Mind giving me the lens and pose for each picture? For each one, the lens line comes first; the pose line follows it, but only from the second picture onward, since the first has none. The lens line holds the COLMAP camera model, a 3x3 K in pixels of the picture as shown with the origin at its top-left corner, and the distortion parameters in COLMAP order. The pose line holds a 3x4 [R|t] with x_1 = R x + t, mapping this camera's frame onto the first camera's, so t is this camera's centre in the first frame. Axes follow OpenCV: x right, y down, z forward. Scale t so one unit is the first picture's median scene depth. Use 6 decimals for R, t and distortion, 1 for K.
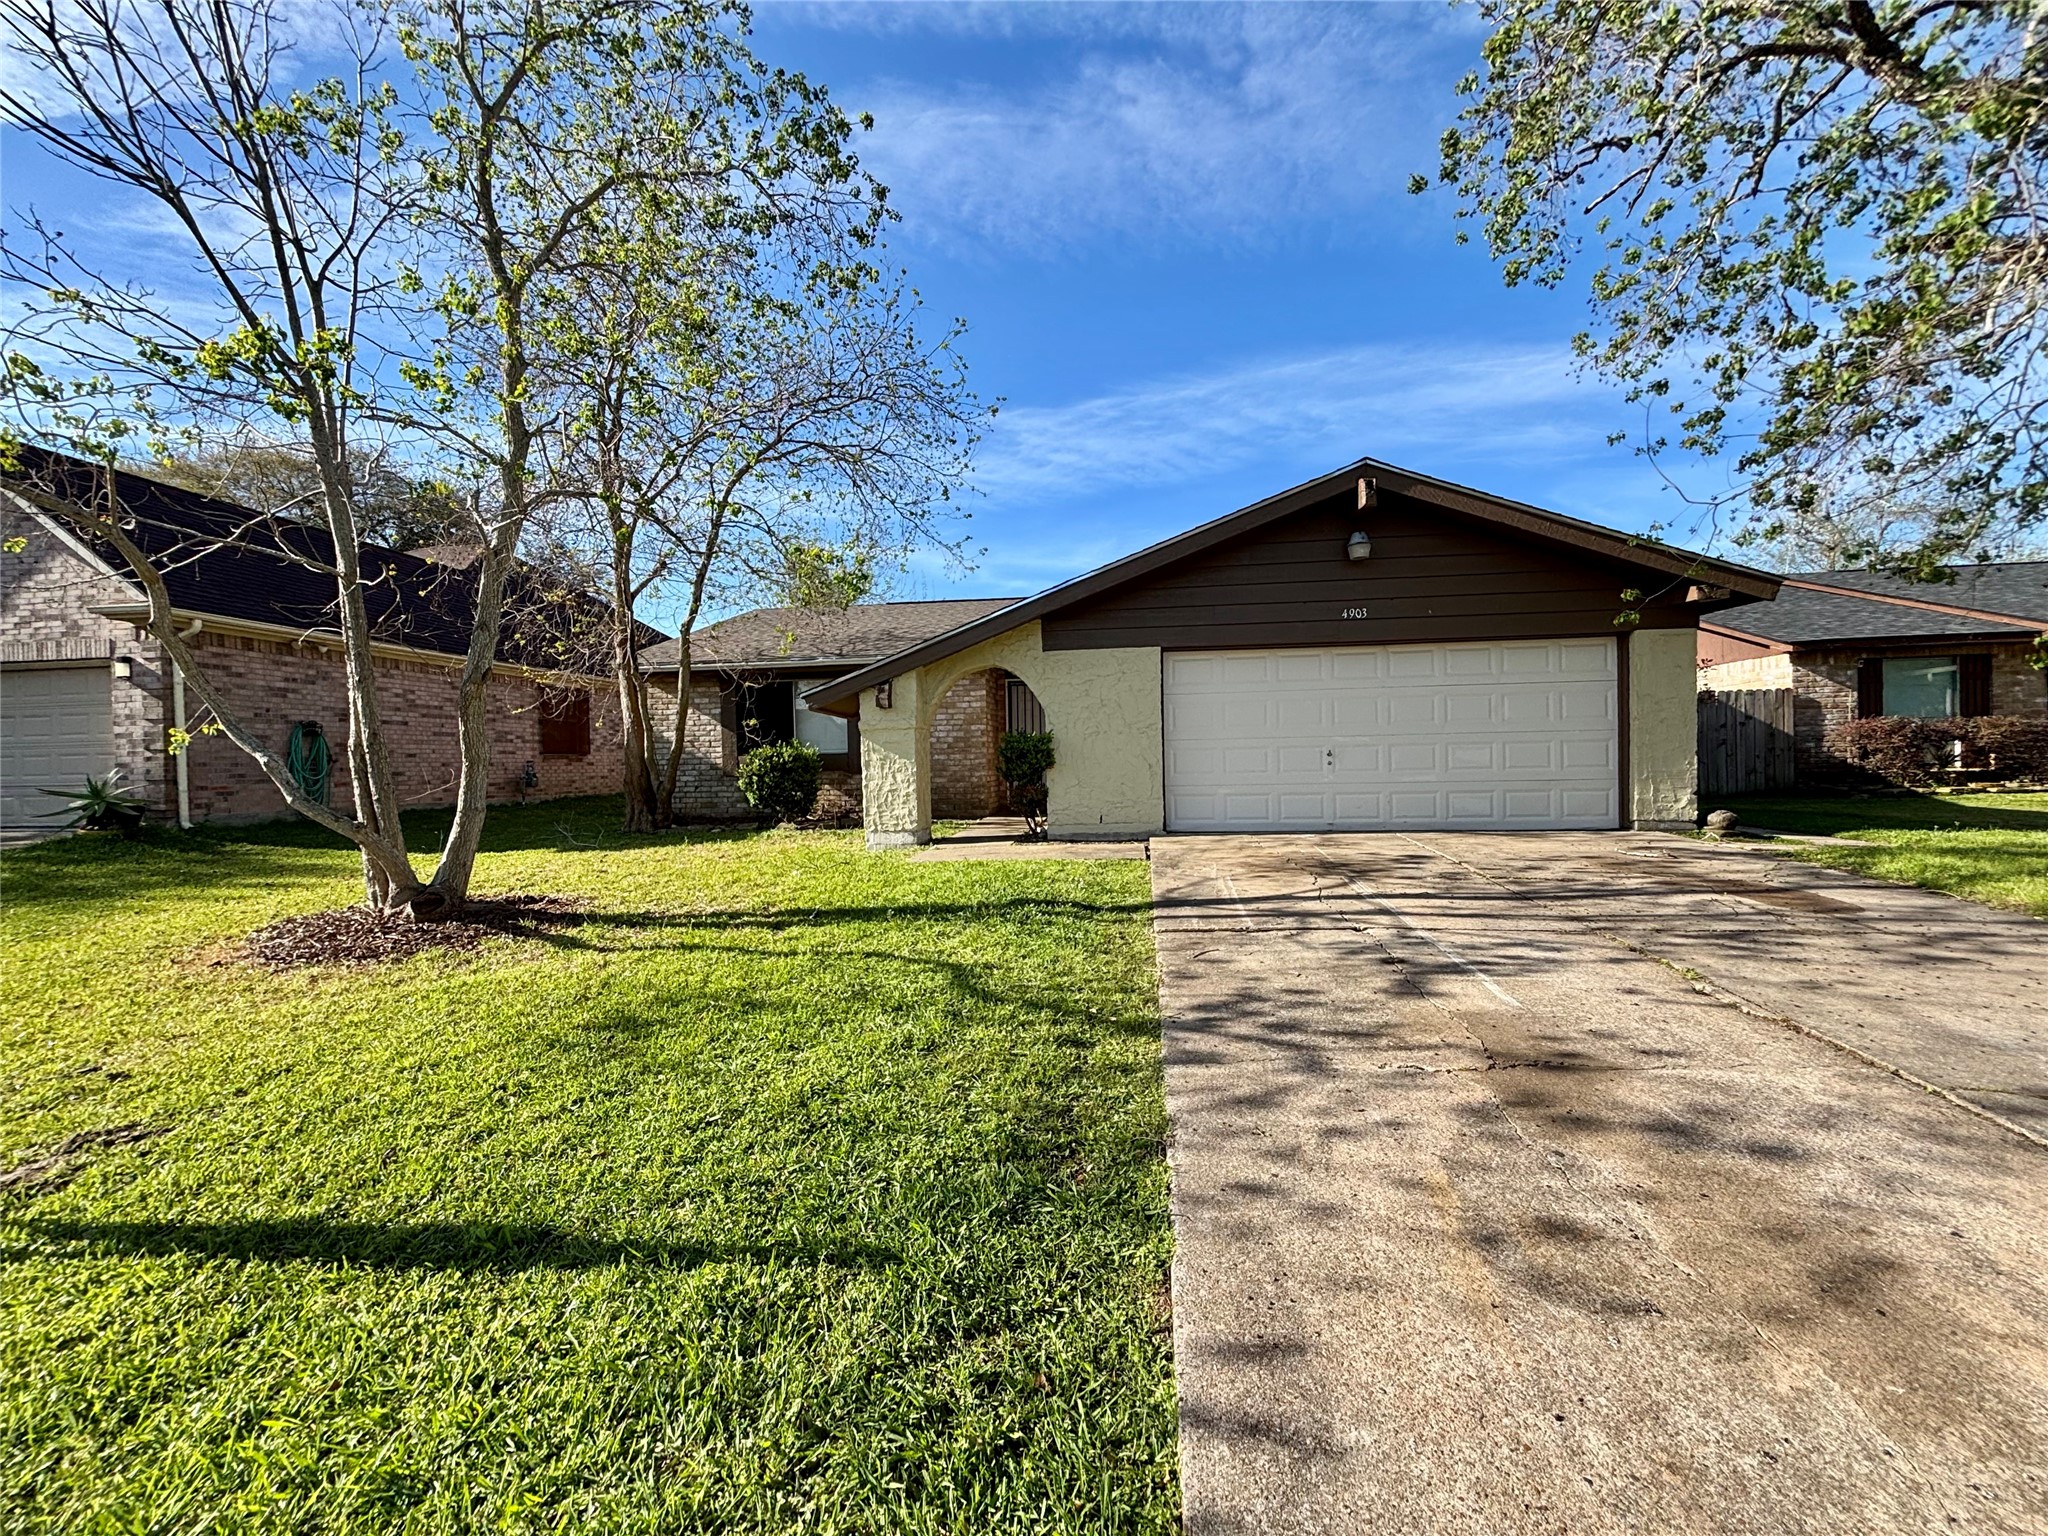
lens RADIAL K [[822.9, 0, 1024.3], [0, 822.9, 766.8], [0, 0, 1]] dist [-0.003752, 0.000394]
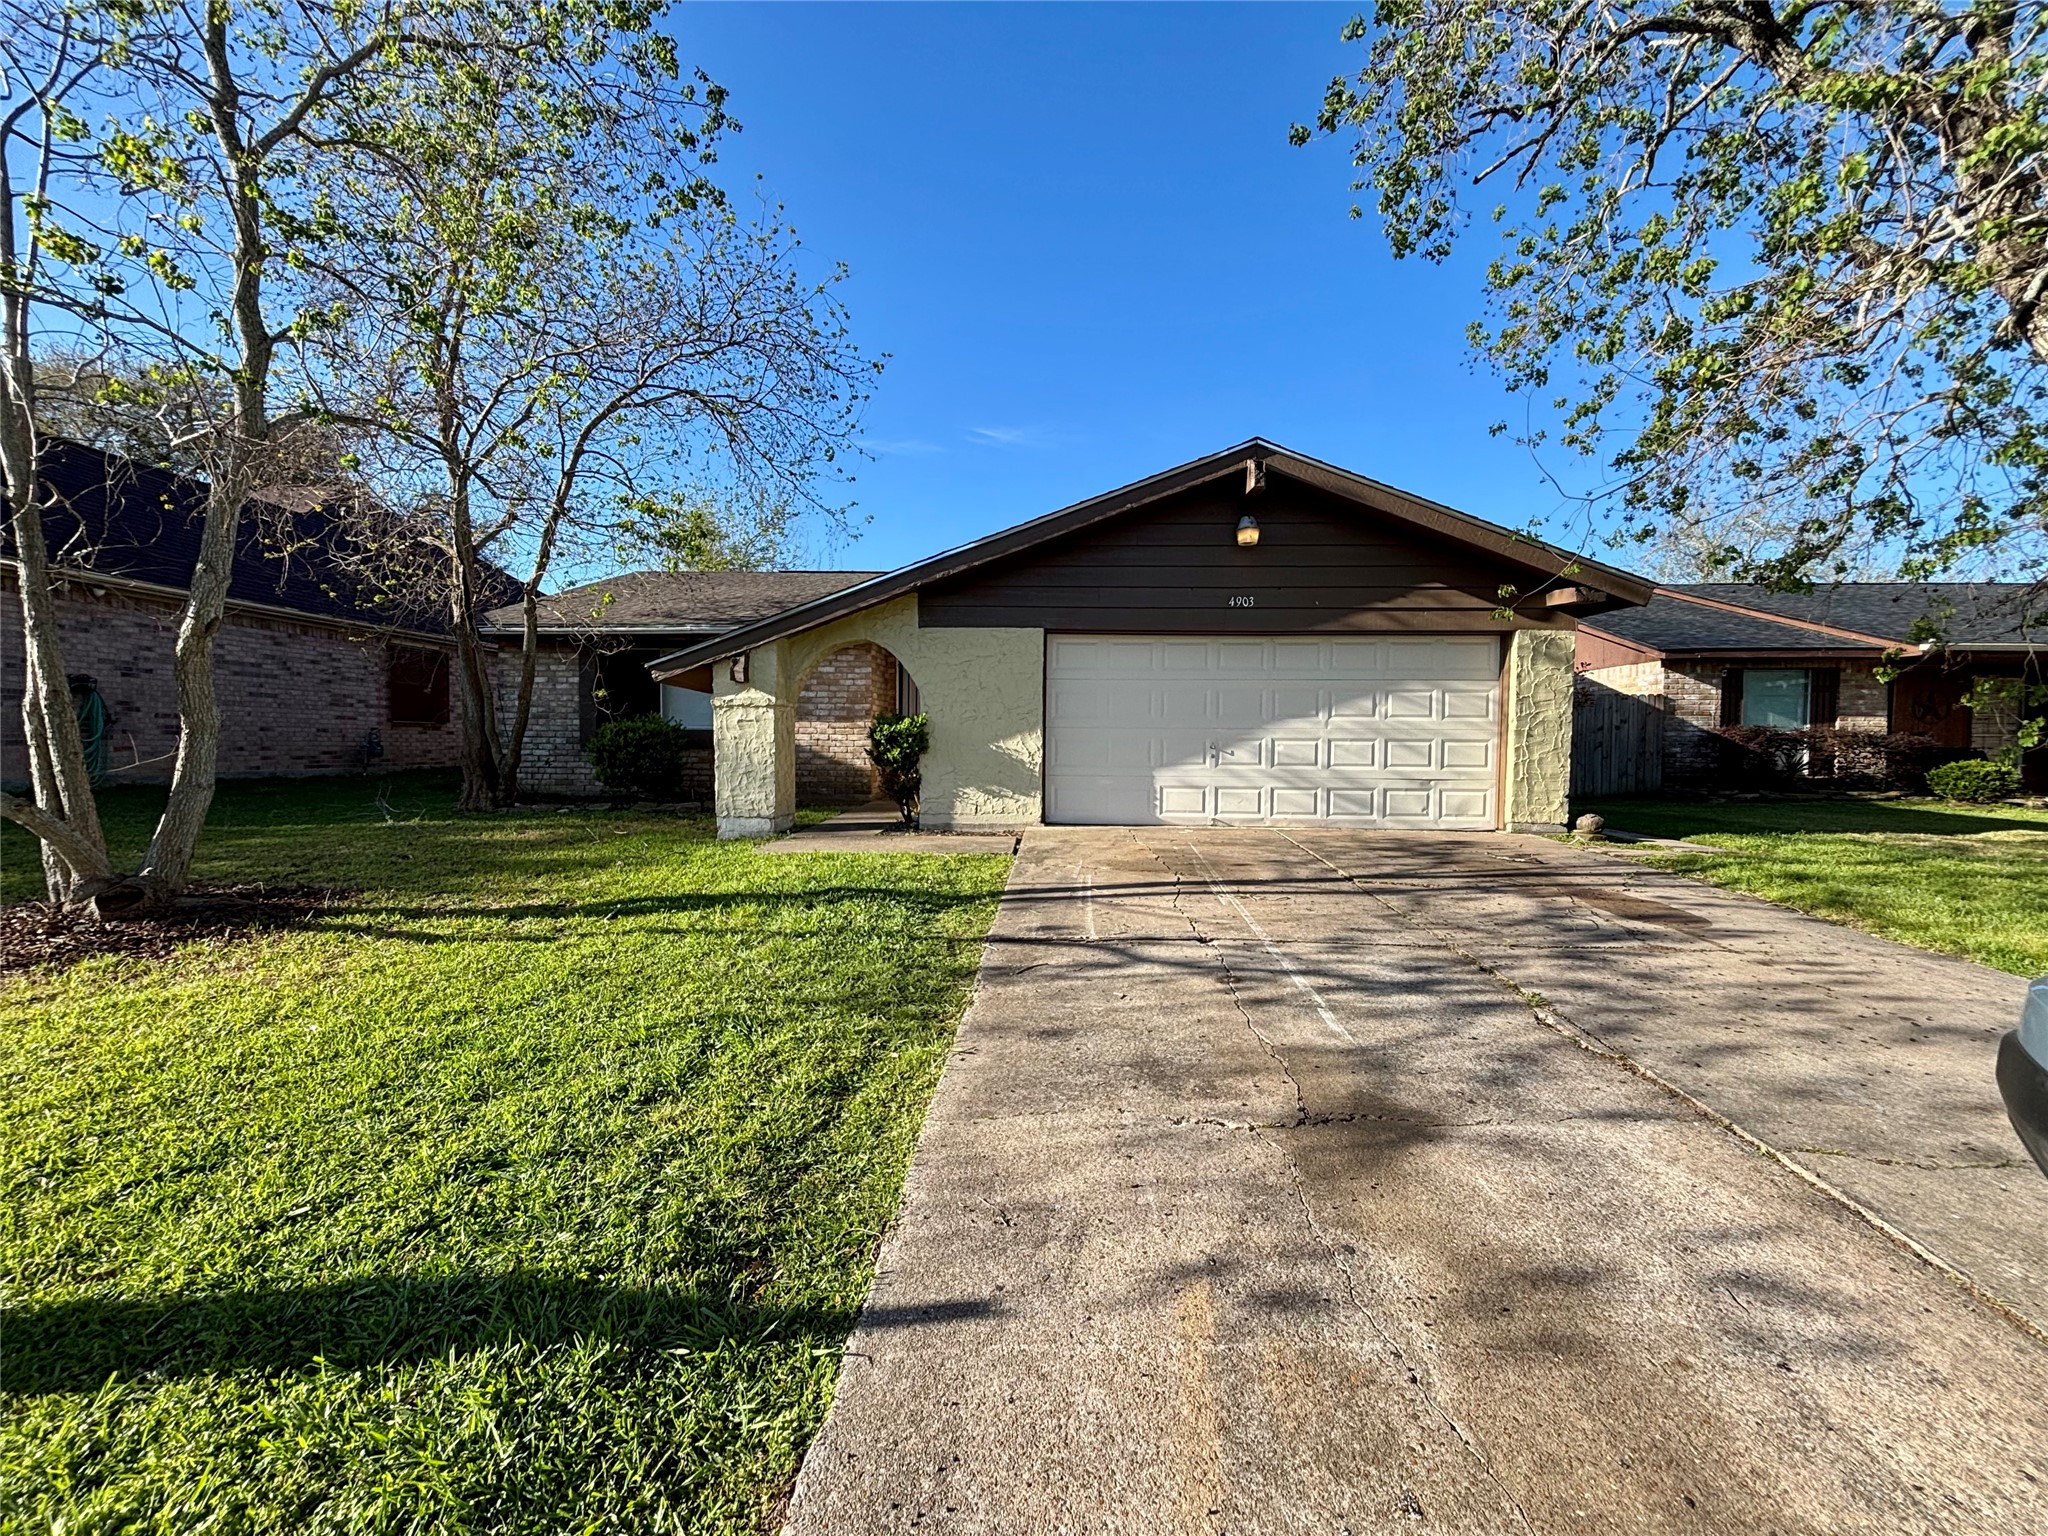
lens RADIAL K [[822.9, 0, 1024.0], [0, 822.9, 765.2], [0, 0, 1]] dist [-0.003752, 0.000394]
pose [[0.995638, 0.026431, 0.089479, 0.091911], [-0.028225, 0.999424, 0.018836, -0.008332], [-0.088929, -0.021279, 0.995811, 0.082816]]
